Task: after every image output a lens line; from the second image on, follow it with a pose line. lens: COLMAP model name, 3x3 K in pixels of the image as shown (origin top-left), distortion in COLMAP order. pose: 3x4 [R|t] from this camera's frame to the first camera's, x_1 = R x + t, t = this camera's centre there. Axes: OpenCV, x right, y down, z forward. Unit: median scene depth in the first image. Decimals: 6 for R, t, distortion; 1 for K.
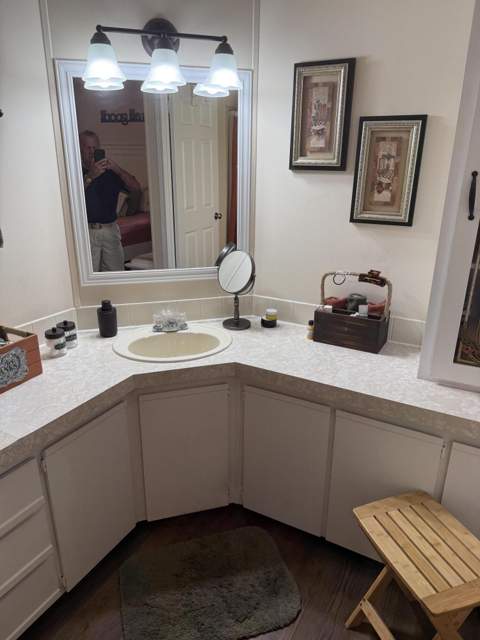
lens RADIAL K [[450.8, 0, 244.9], [0, 450.8, 321.0], [0, 0, 1]] dist [0.065955, -0.104853]
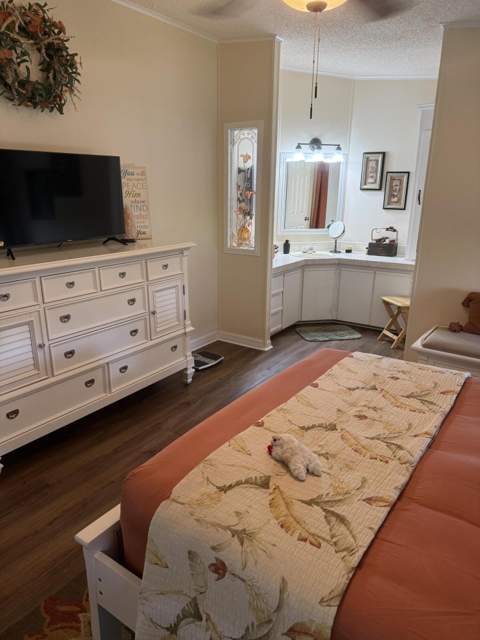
lens RADIAL K [[447.6, 0, 240.0], [0, 447.6, 320.0], [0, 0, 1]] dist [0.033991, -0.044121]
pose [[0.994650, 0.028872, -0.099181, -0.331304], [-0.033907, 0.998200, -0.049458, 0.606445], [0.097575, 0.052557, 0.993840, -1.720399]]
